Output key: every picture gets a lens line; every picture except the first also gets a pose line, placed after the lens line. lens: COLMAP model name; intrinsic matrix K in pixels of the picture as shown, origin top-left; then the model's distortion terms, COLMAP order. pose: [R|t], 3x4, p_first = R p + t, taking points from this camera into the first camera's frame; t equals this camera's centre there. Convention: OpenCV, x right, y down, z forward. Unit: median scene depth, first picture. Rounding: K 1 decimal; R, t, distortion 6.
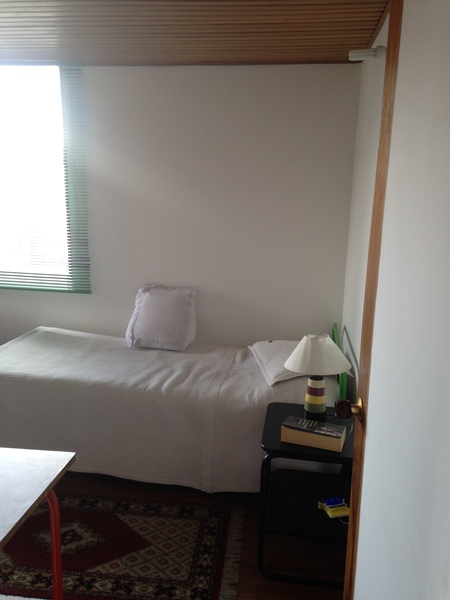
lens RADIAL K [[524.1, 0, 225.0], [0, 524.1, 300.0], [0, 0, 1]] dist [0.277477, -0.366471]
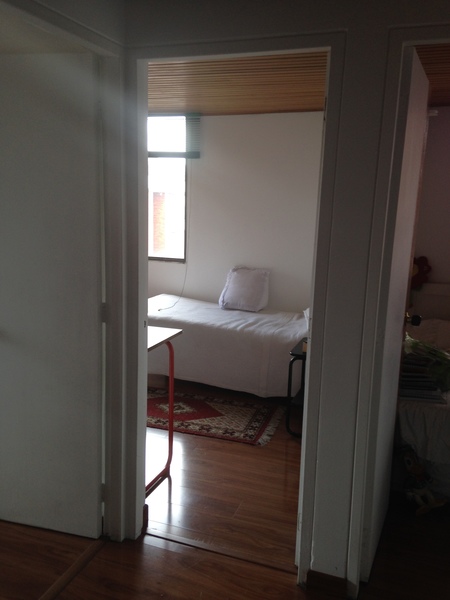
lens RADIAL K [[524.1, 0, 225.0], [0, 524.1, 300.0], [0, 0, 1]] dist [0.277477, -0.366471]
pose [[0.976927, 0.045083, -0.208759, 0.161385], [-0.049719, 0.998618, -0.017011, 0.116010], [0.207704, 0.026998, 0.977819, -0.493364]]
